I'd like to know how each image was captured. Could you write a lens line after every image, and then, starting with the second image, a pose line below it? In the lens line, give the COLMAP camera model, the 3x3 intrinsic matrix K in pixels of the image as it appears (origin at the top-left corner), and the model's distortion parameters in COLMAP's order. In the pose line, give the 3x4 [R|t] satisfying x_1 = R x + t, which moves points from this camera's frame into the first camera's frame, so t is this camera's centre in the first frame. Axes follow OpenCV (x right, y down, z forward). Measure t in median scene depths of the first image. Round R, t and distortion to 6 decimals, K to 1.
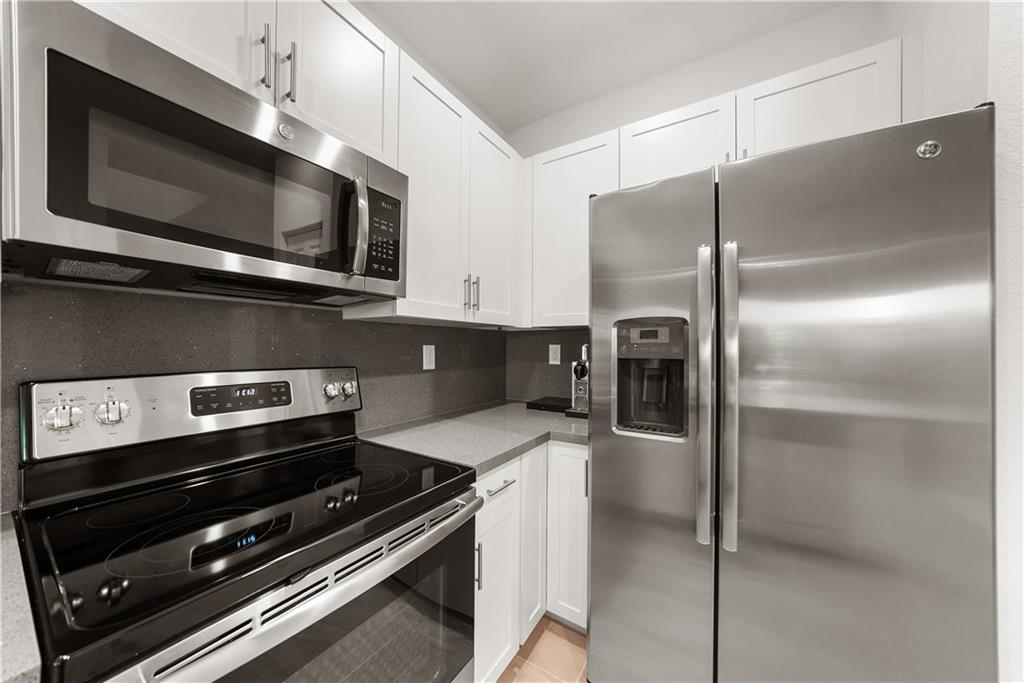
lens RADIAL K [[349.4, 0, 512.2], [0, 349.4, 347.8], [0, 0, 1]] dist [-0.016010, 0.000857]
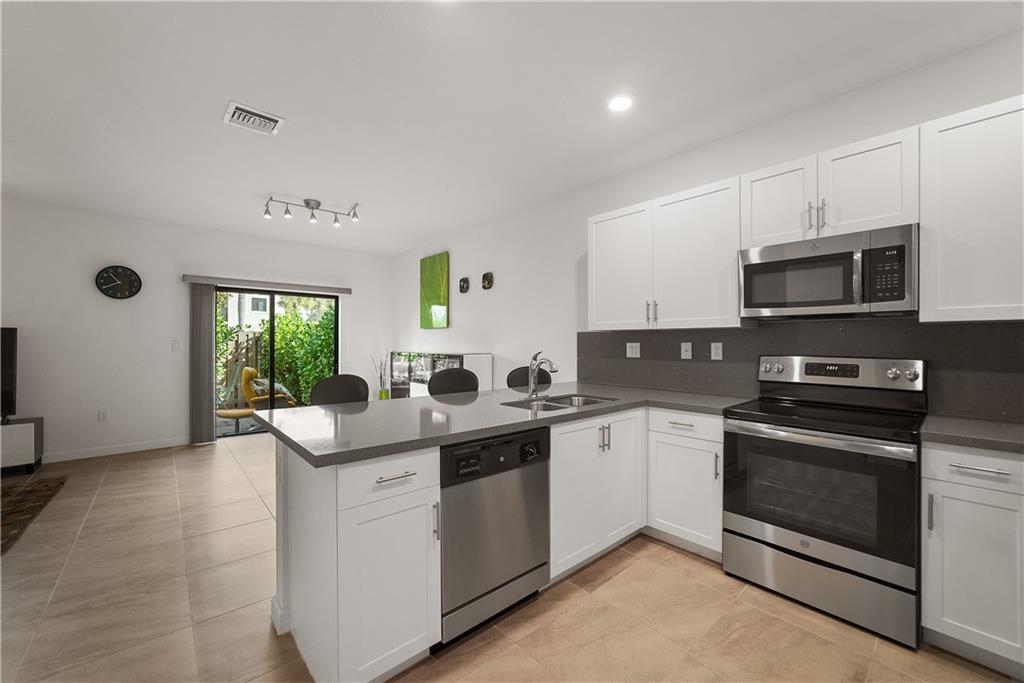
lens RADIAL K [[406.2, 0, 512.5], [0, 406.2, 339.0], [0, 0, 1]] dist [-0.016994, 0.006667]
pose [[-0.280516, -0.006507, -0.959827, 1.649955], [-0.002939, 0.999978, -0.005920, -0.013538], [0.959845, 0.001161, -0.280529, -0.091996]]
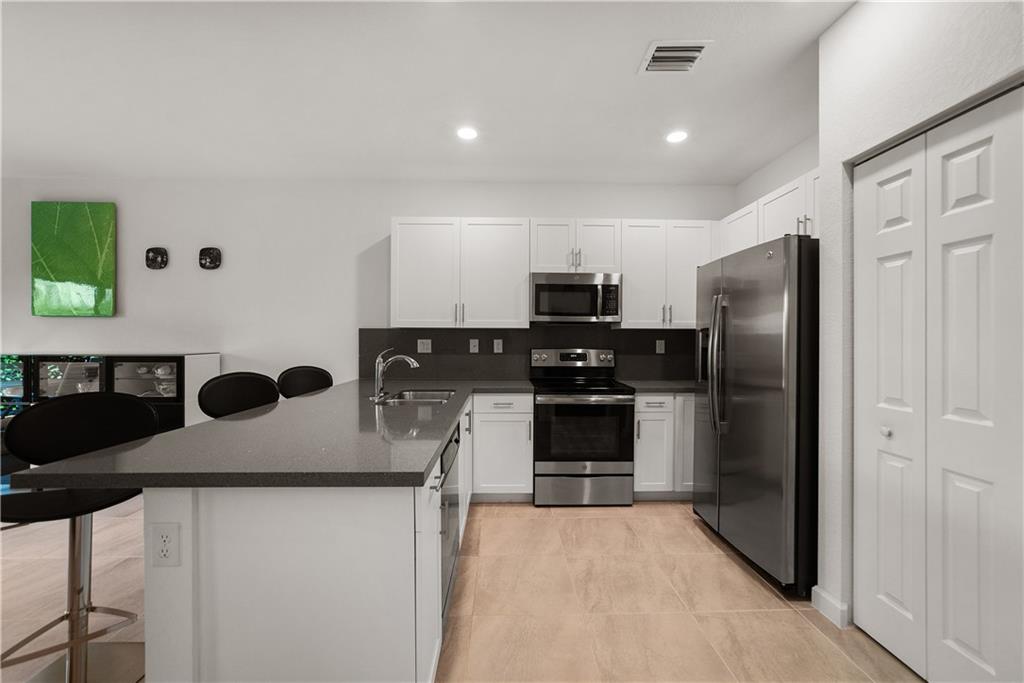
lens RADIAL K [[401.1, 0, 513.0], [0, 401.1, 338.4], [0, 0, 1]] dist [-0.021138, 0.004295]
pose [[0.549580, 0.000969, -0.835441, 1.634326], [-0.006432, 0.999975, -0.003071, -0.009497], [0.835417, 0.007061, 0.549572, -1.207977]]
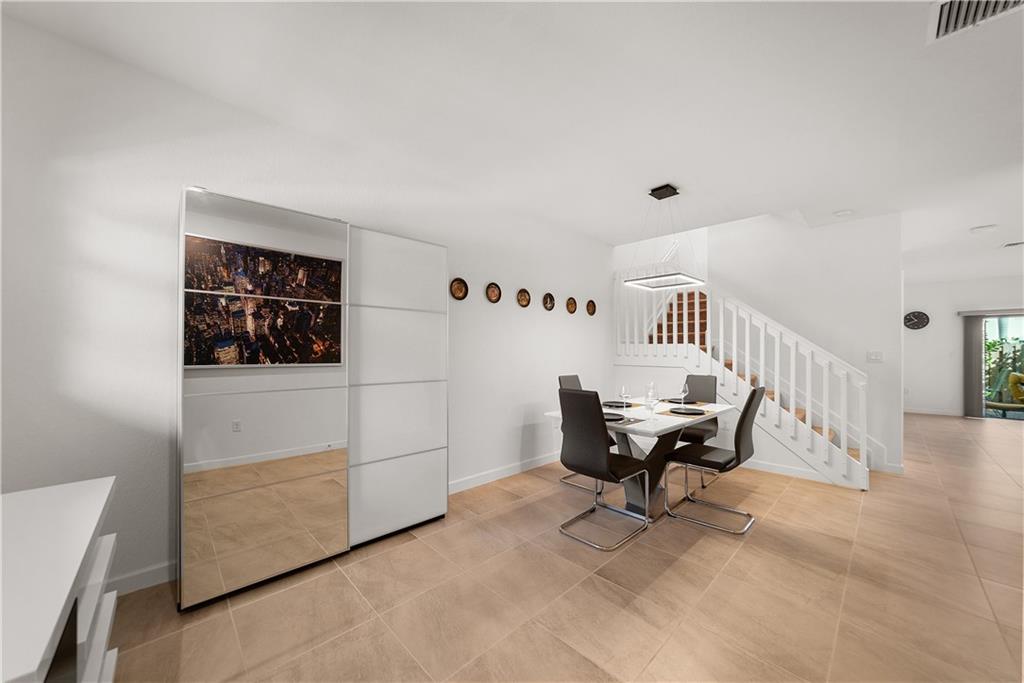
lens RADIAL K [[367.8, 0, 512.4], [0, 367.8, 351.7], [0, 0, 1]] dist [-0.019548, 0.002089]
pose [[-0.968995, 0.000612, 0.247080, 4.342095], [0.000614, 1.000000, -0.000071, -0.018774], [-0.247080, 0.000083, -0.968995, 3.118635]]
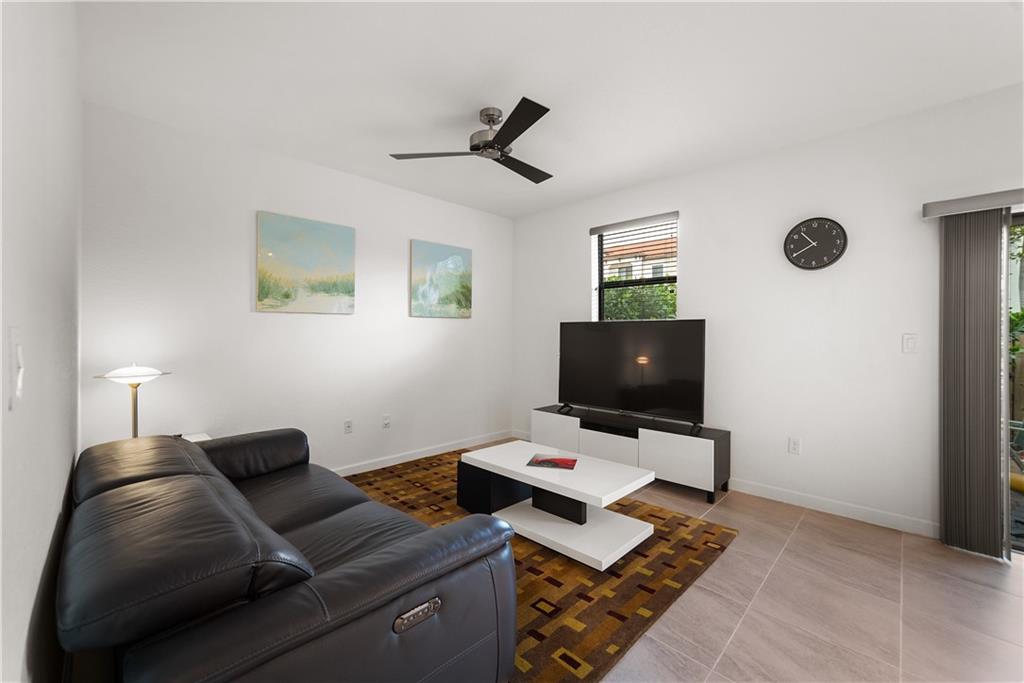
lens RADIAL K [[406.2, 0, 515.1], [0, 406.2, 333.1], [0, 0, 1]] dist [-0.016994, 0.006667]
pose [[-0.977603, -0.001407, 0.210452, 0.295146], [-0.000239, 0.999984, 0.005577, -0.032111], [-0.210456, 0.005402, -0.977588, -1.970744]]
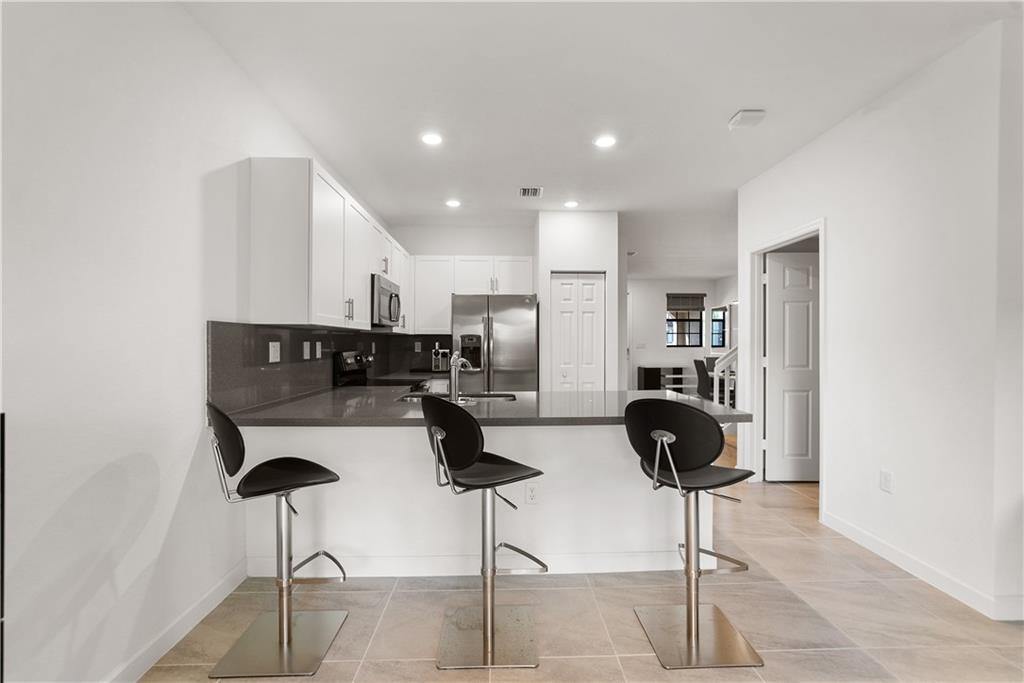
lens RADIAL K [[443.4, 0, 503.8], [0, 443.4, 347.0], [0, 0, 1]] dist [-0.011251, 0.002454]
pose [[0.840170, -0.003731, 0.542311, -1.565212], [0.000186, 0.999978, 0.006592, 0.004425], [-0.542324, -0.005438, 0.840152, -2.612999]]
